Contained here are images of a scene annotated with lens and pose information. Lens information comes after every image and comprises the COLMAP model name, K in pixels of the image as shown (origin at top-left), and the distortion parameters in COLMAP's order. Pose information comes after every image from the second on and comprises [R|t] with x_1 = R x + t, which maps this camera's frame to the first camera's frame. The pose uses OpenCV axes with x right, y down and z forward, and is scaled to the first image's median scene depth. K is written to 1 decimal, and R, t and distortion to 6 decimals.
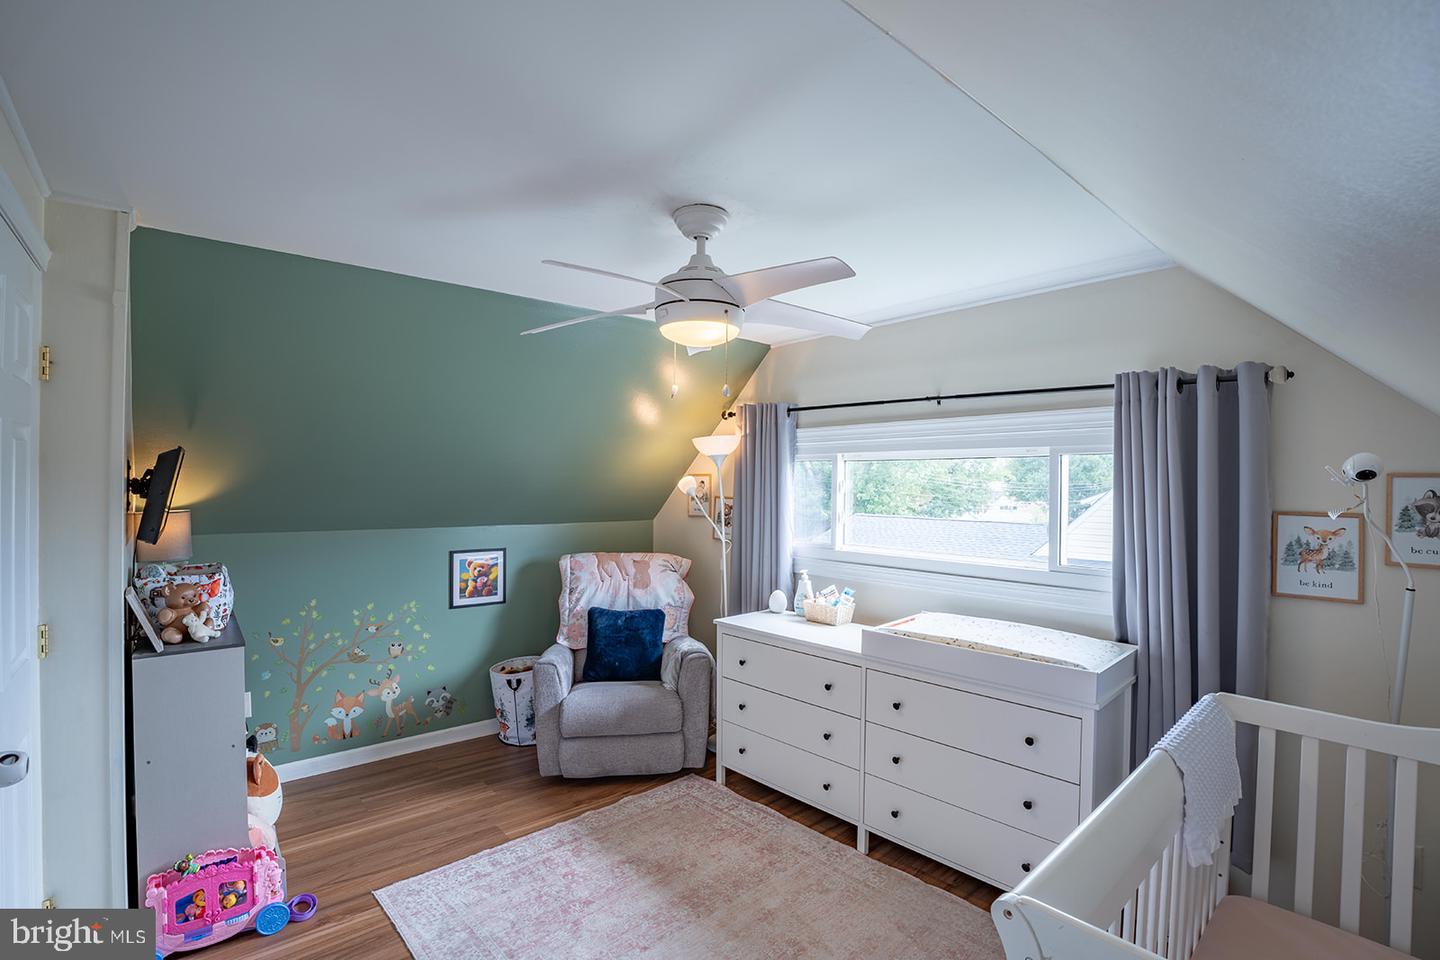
lens RADIAL K [[661.9, 0, 715.6], [0, 661.9, 482.2], [0, 0, 1]] dist [-0.077215, 0.021969]
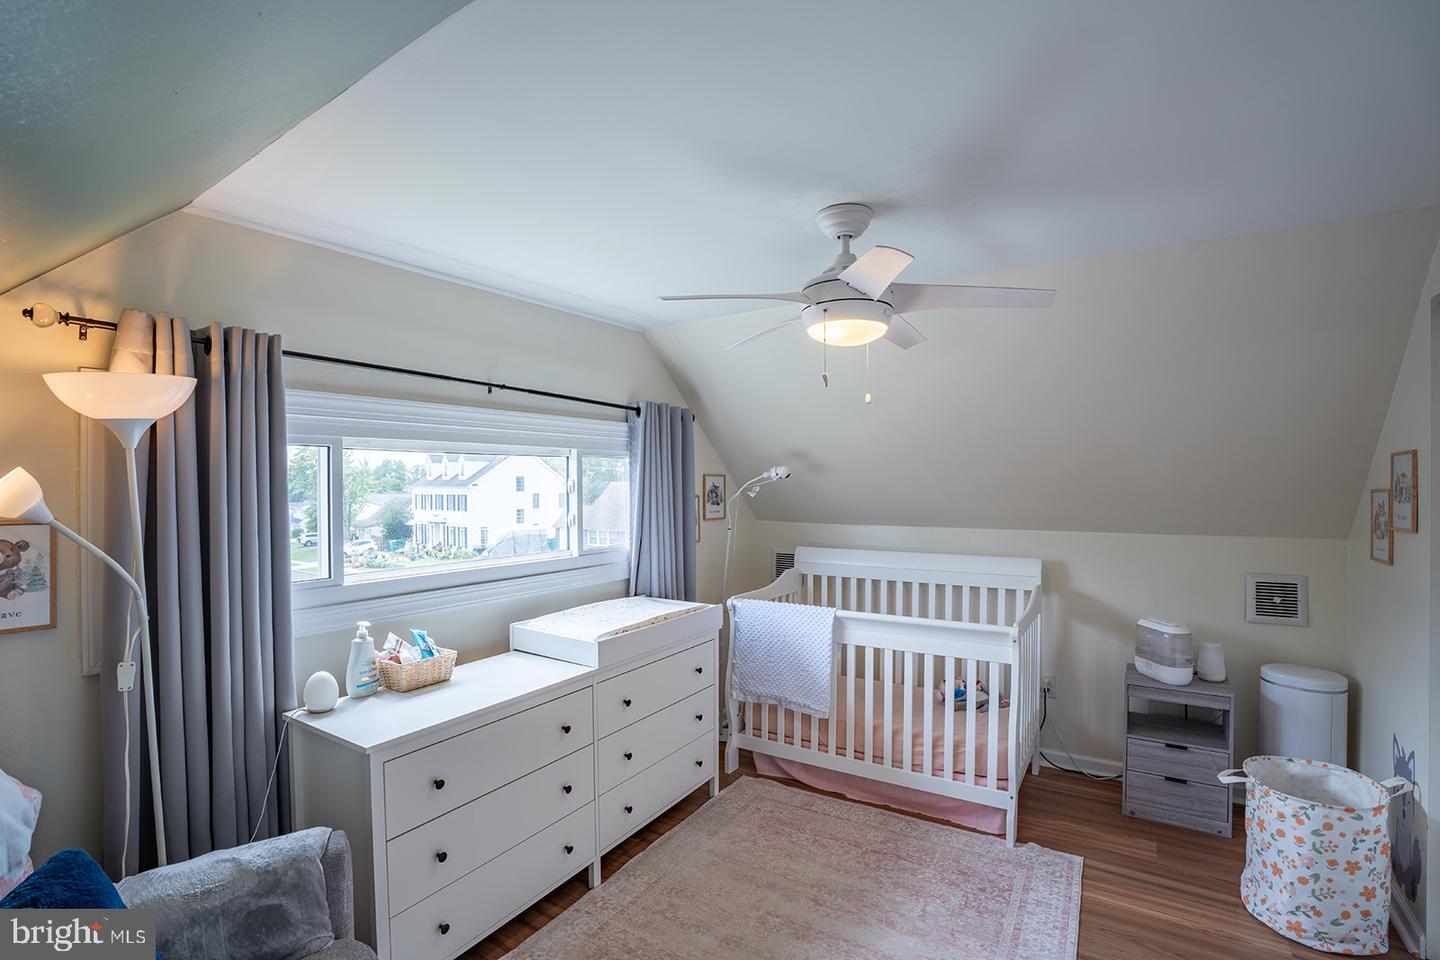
lens RADIAL K [[661.9, 0, 715.6], [0, 661.9, 482.2], [0, 0, 1]] dist [-0.077215, 0.021969]
pose [[-0.281479, 0.007493, 0.959538, -0.685244], [0.016819, 0.999854, -0.002875, 0.012532], [-0.959420, 0.015329, -0.281564, 1.081492]]
